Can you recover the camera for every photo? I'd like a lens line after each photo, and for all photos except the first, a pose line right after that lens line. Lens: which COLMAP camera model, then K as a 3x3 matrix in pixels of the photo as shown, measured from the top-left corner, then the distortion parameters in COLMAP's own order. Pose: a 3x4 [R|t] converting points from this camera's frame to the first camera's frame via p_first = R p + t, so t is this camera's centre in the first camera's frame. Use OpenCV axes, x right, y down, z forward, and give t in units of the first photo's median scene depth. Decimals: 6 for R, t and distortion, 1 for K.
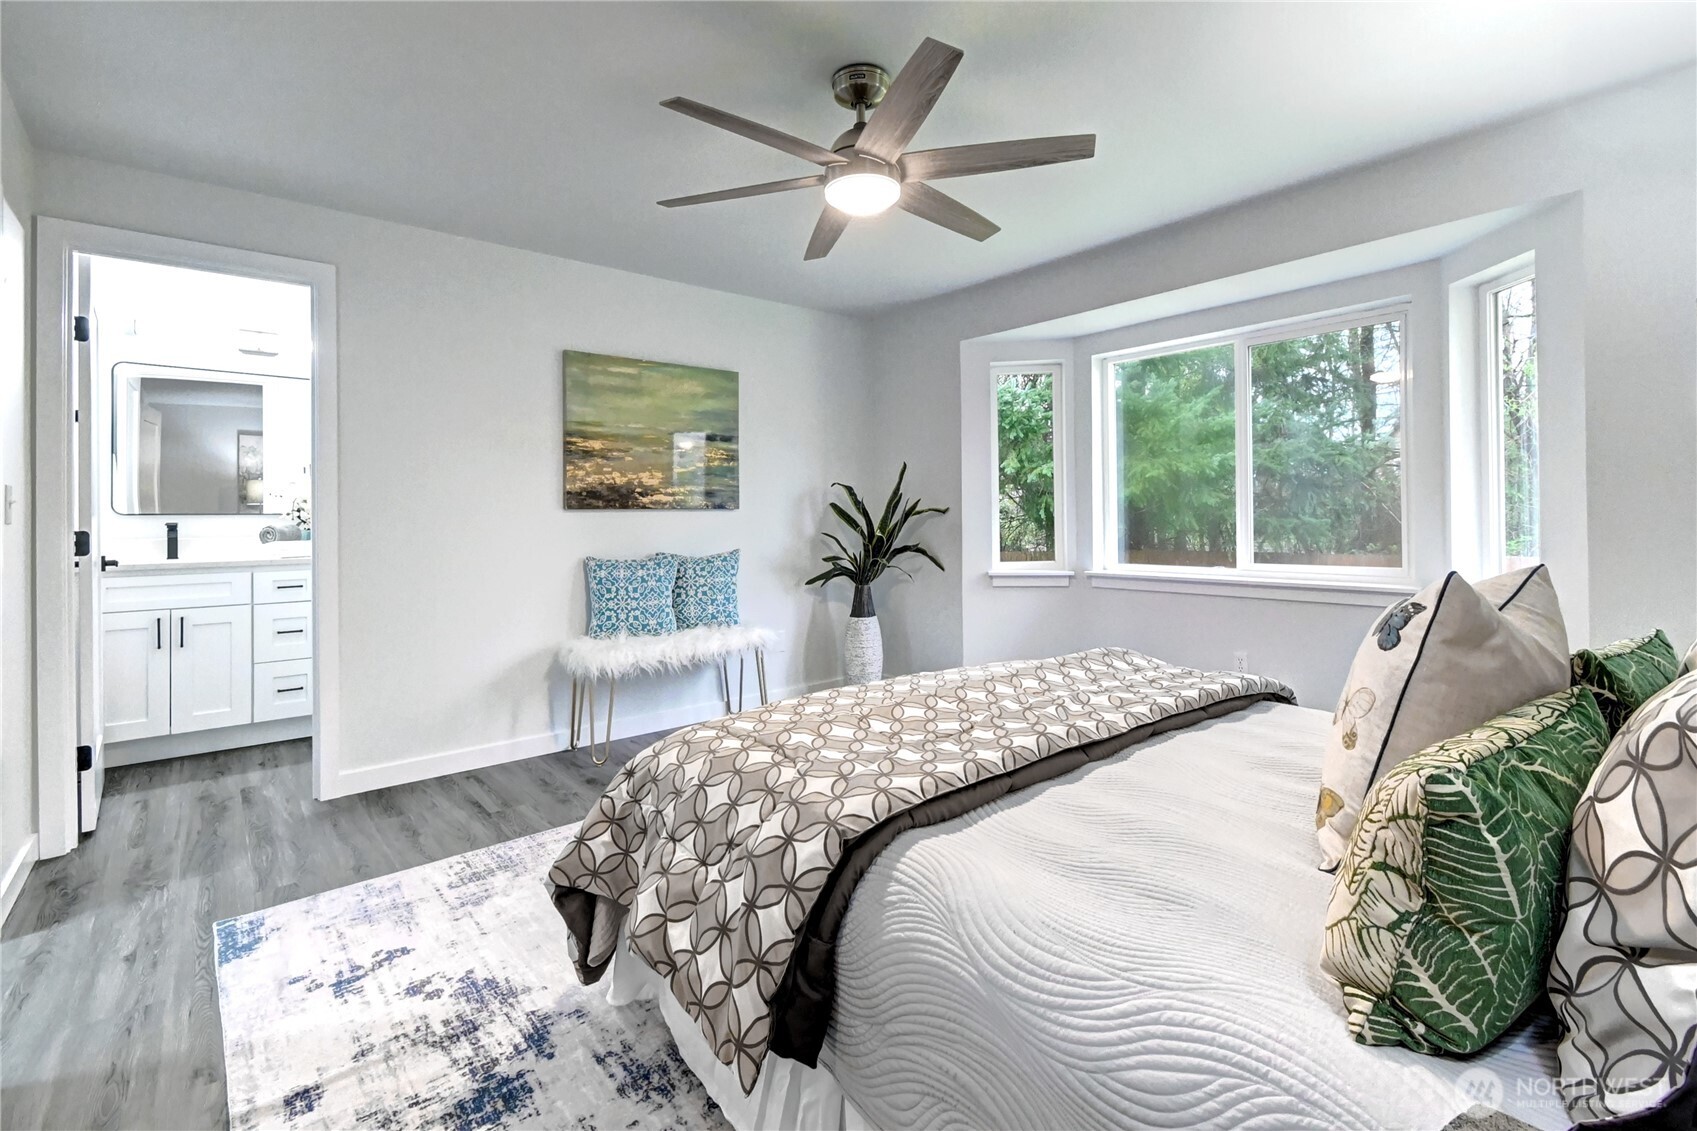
lens RADIAL K [[759.6, 0, 848.3], [0, 759.6, 518.0], [0, 0, 1]] dist [0.000760, 0.000103]
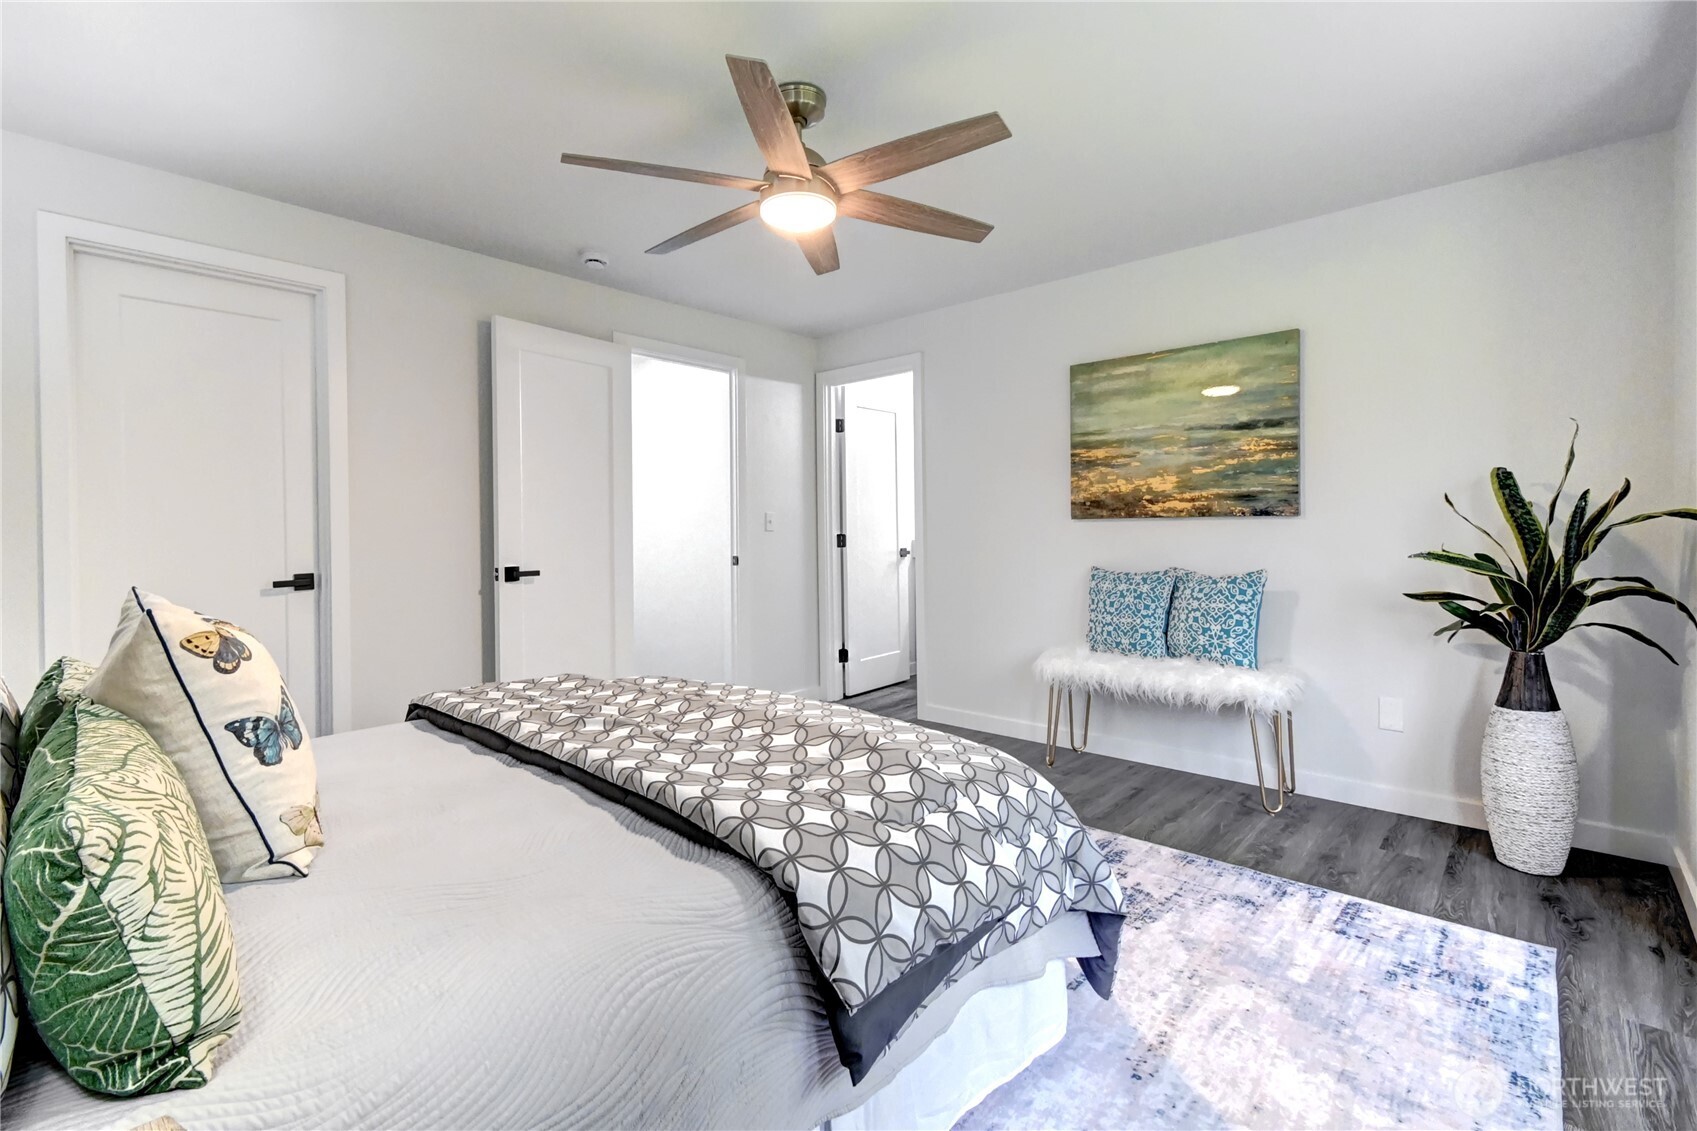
lens RADIAL K [[760.6, 0, 849.5], [0, 760.6, 542.7], [0, 0, 1]] dist [0.001221, 0.000115]
pose [[0.141598, 0.028355, -0.989518, 0.589718], [0.006503, 0.999541, 0.029572, -0.011567], [0.989903, -0.010622, 0.141349, 0.526004]]
